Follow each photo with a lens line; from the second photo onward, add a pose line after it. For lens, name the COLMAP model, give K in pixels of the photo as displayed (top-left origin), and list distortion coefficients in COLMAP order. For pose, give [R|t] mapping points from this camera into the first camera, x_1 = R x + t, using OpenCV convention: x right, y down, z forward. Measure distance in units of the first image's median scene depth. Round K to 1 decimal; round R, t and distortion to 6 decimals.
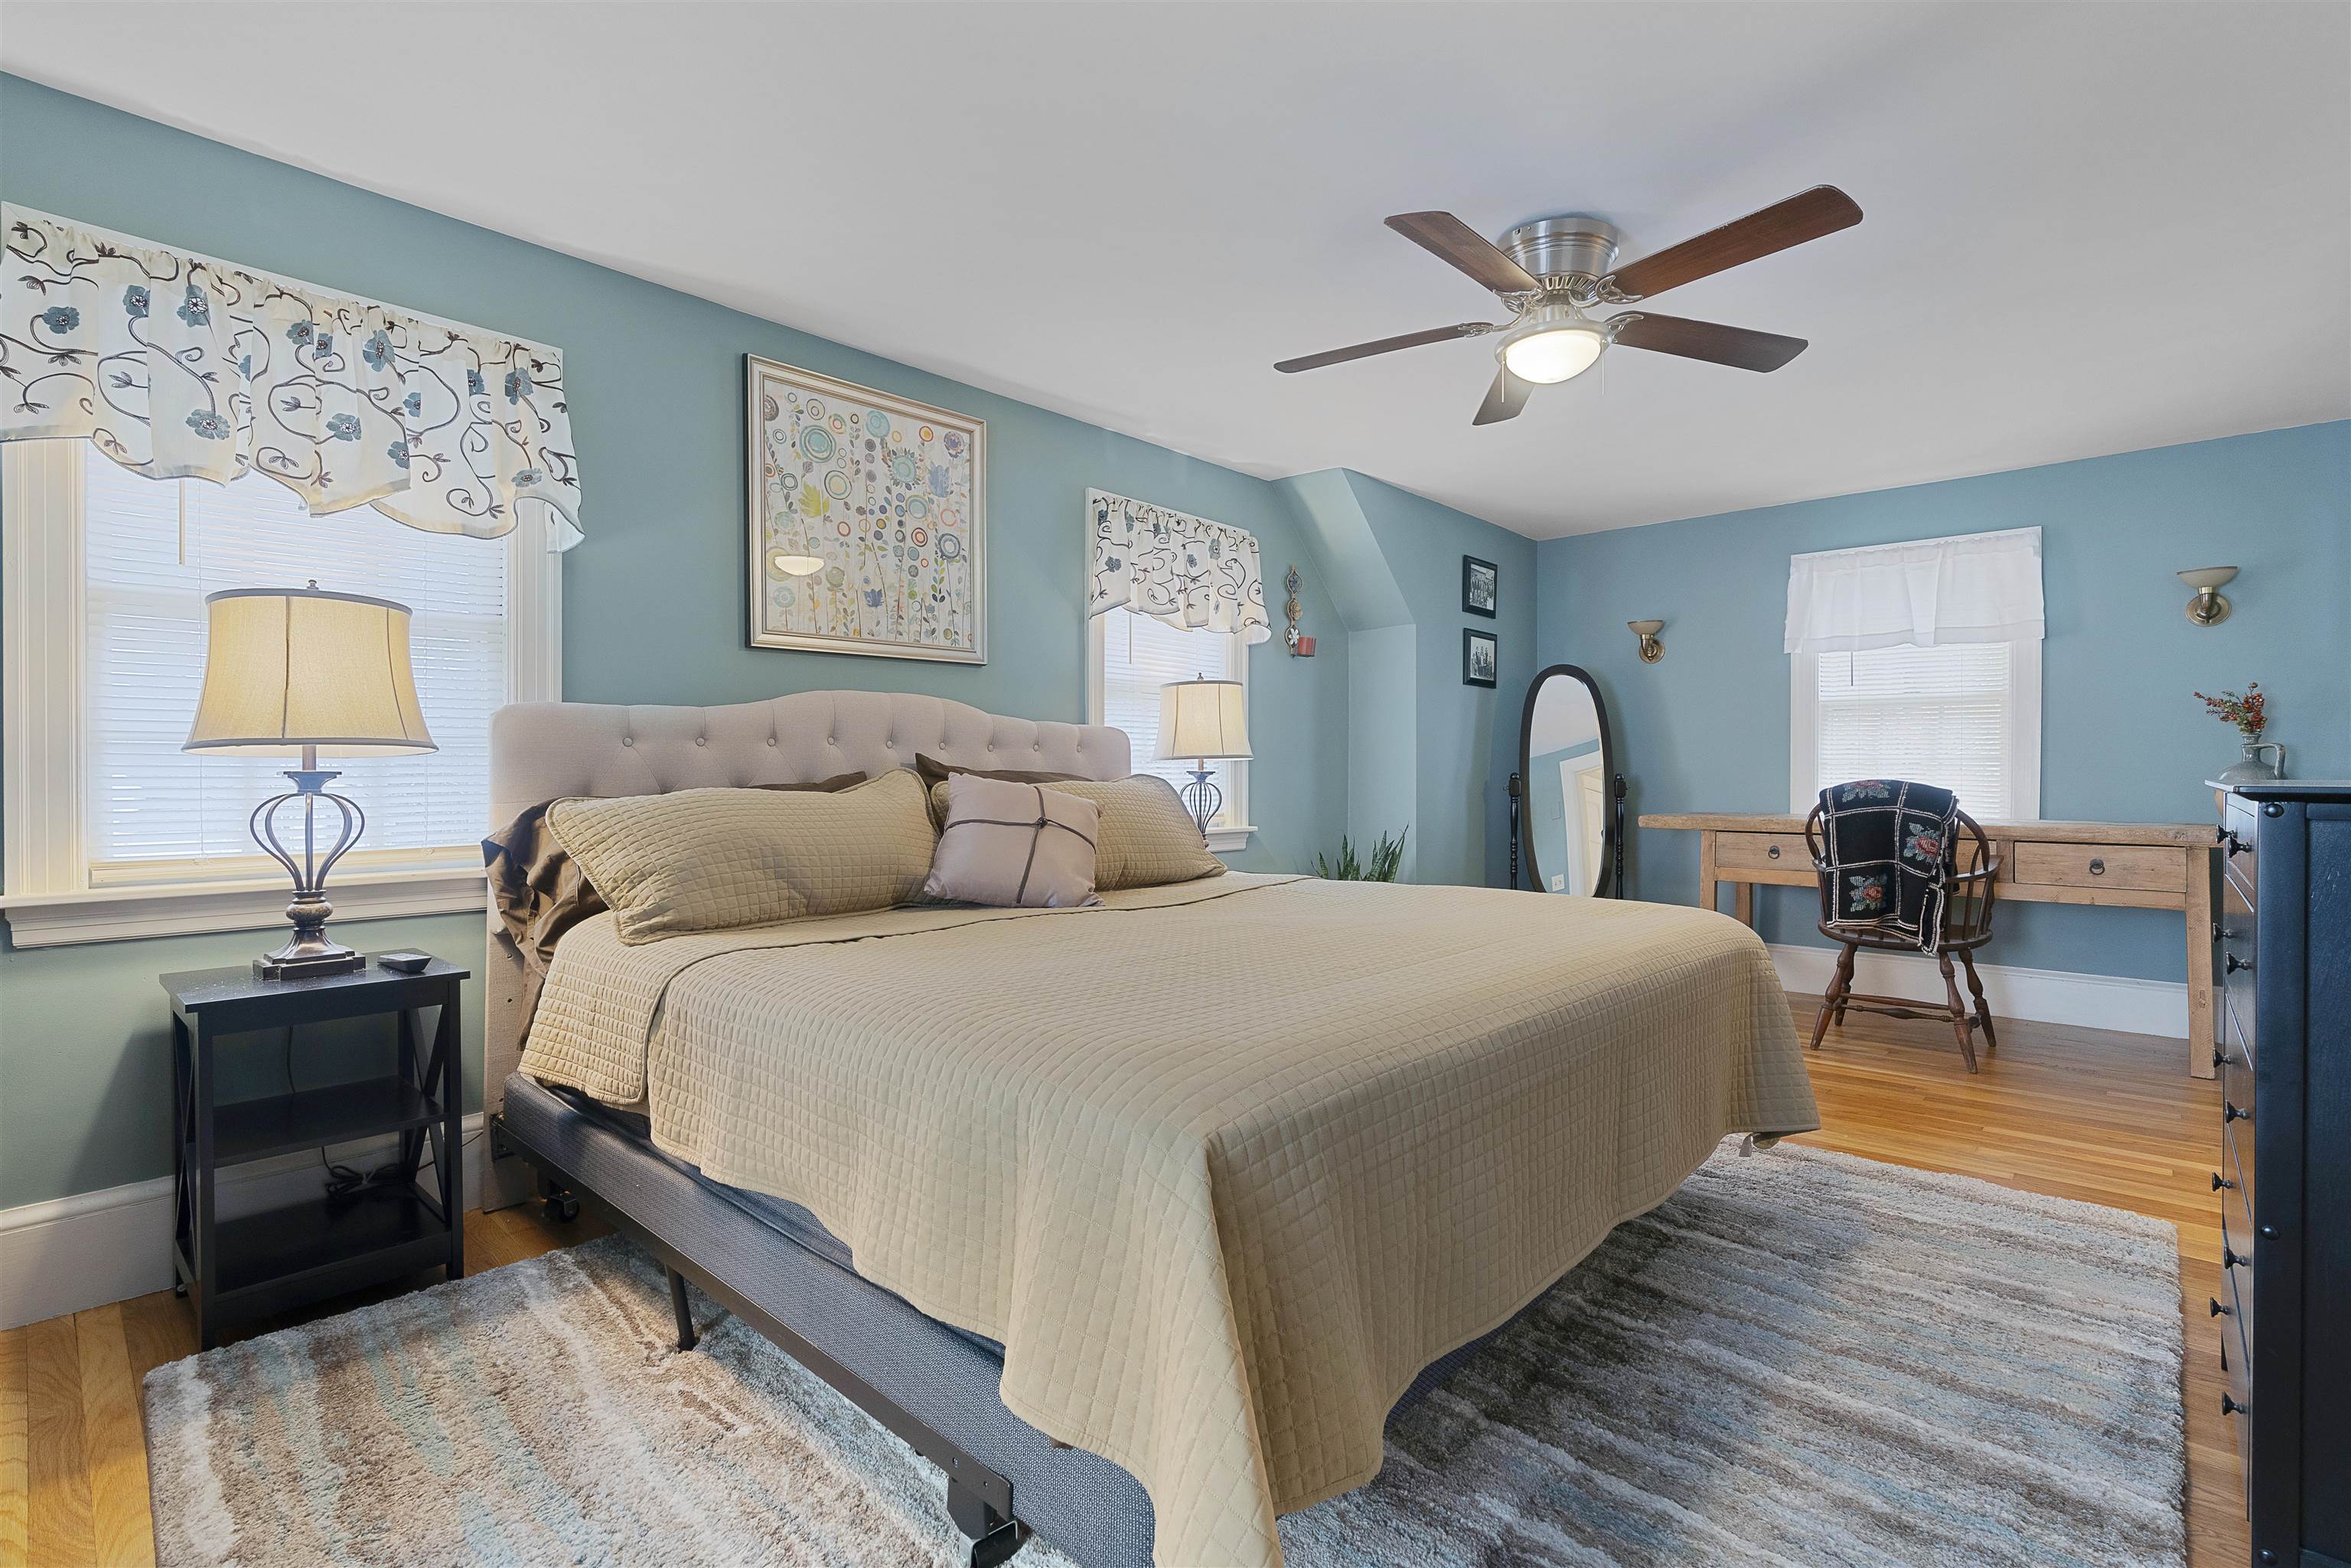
lens RADIAL K [[1070.5, 0, 1182.4], [0, 1070.5, 783.9], [0, 0, 1]] dist [-0.002616, -0.000110]
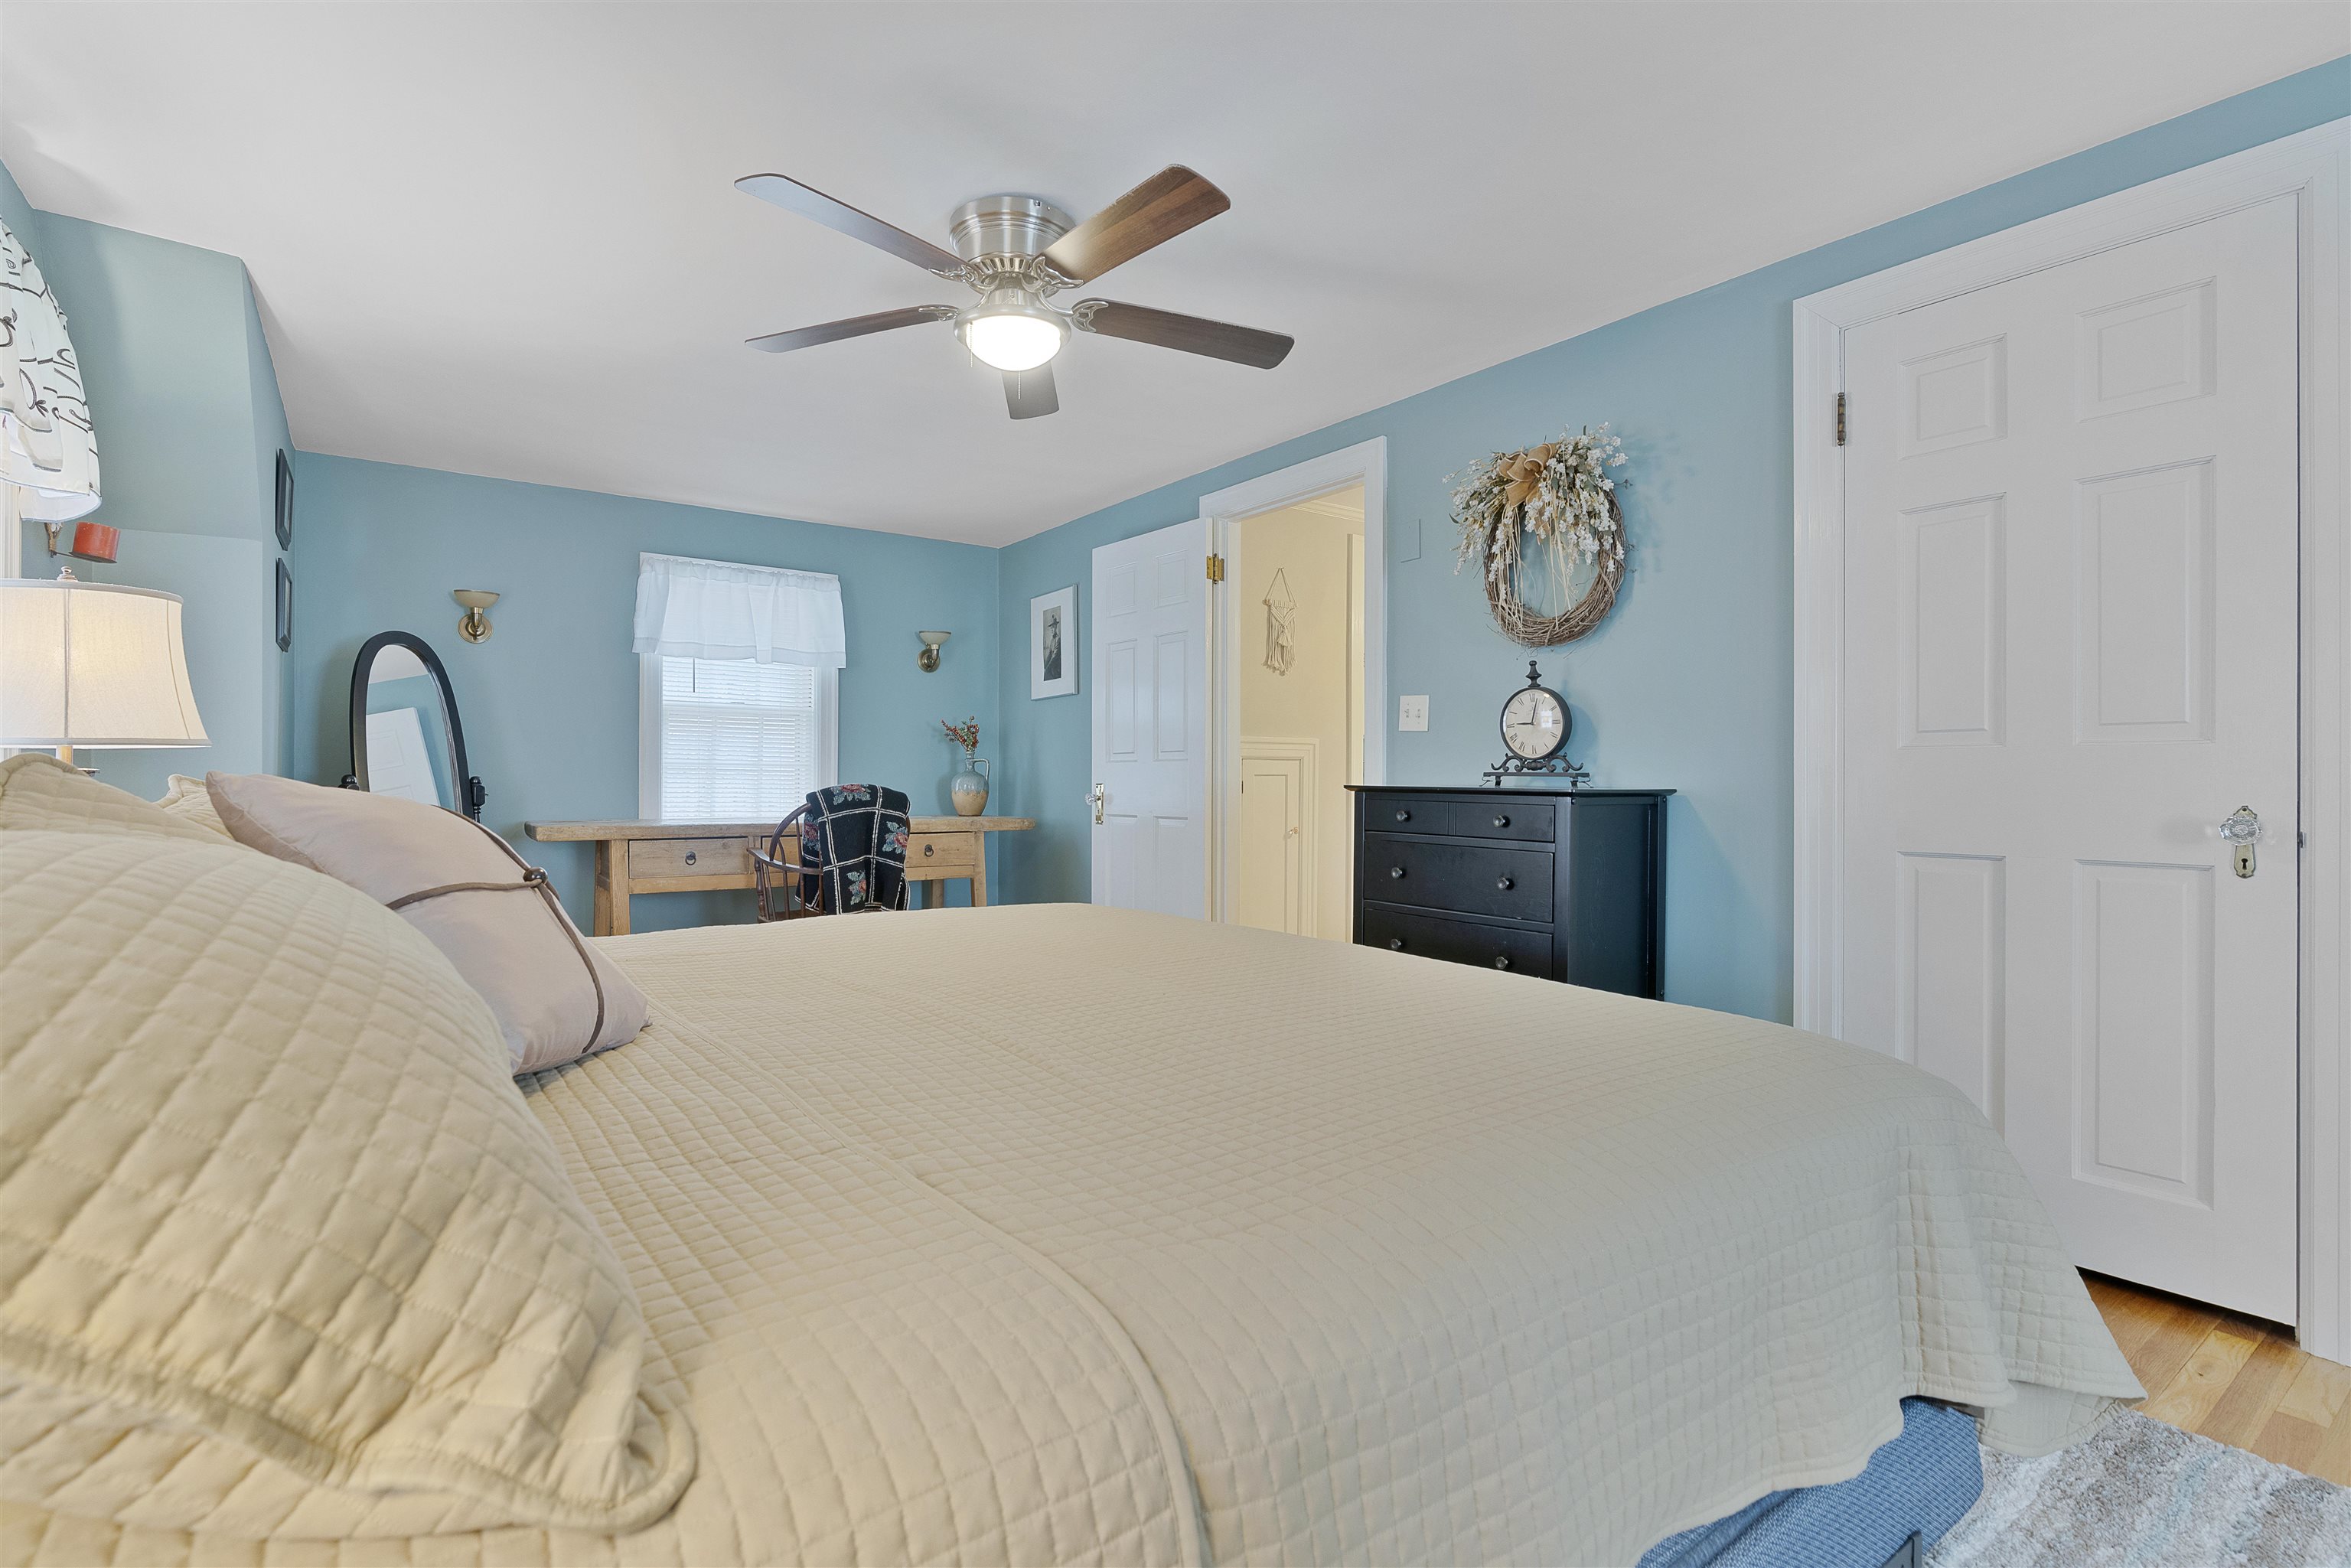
lens RADIAL K [[1070.5, 0, 1177.8], [0, 1070.5, 775.0], [0, 0, 1]] dist [-0.002616, -0.000110]
pose [[0.212236, 0.007288, 0.977191, -0.367645], [0.004481, 0.999954, -0.008431, -0.002186], [-0.977208, 0.006168, 0.212194, 0.433019]]
